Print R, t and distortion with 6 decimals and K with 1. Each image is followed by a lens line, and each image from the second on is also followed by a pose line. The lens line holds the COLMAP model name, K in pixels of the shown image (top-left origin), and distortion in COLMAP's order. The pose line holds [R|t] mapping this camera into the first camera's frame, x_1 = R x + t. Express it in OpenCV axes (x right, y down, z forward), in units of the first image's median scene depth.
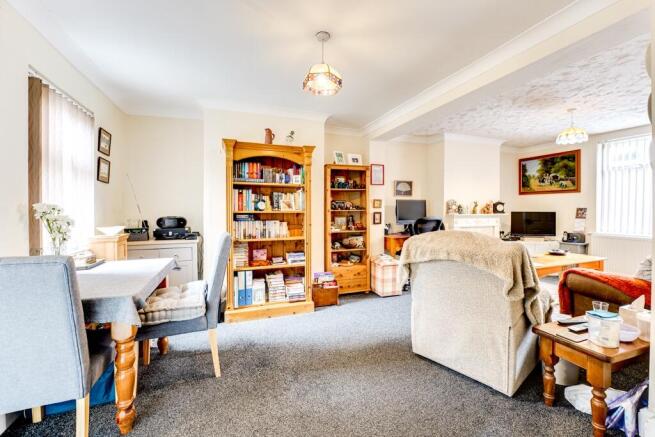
lens RADIAL K [[270.2, 0, 330.6], [0, 270.2, 215.0], [0, 0, 1]] dist [-0.001628, 0.000028]
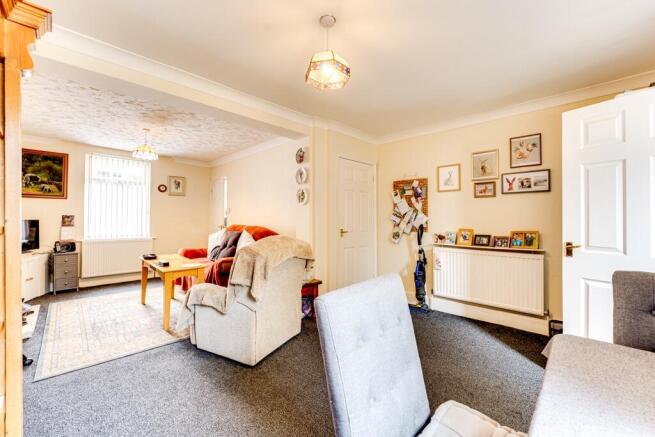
lens RADIAL K [[270.2, 0, 330.6], [0, 270.2, 215.0], [0, 0, 1]] dist [-0.001628, 0.000028]
pose [[-0.405002, 0.004844, 0.914303, -0.338988], [0.013125, 0.999914, 0.000517, -0.016427], [-0.914222, 0.012210, -0.405031, 0.558363]]
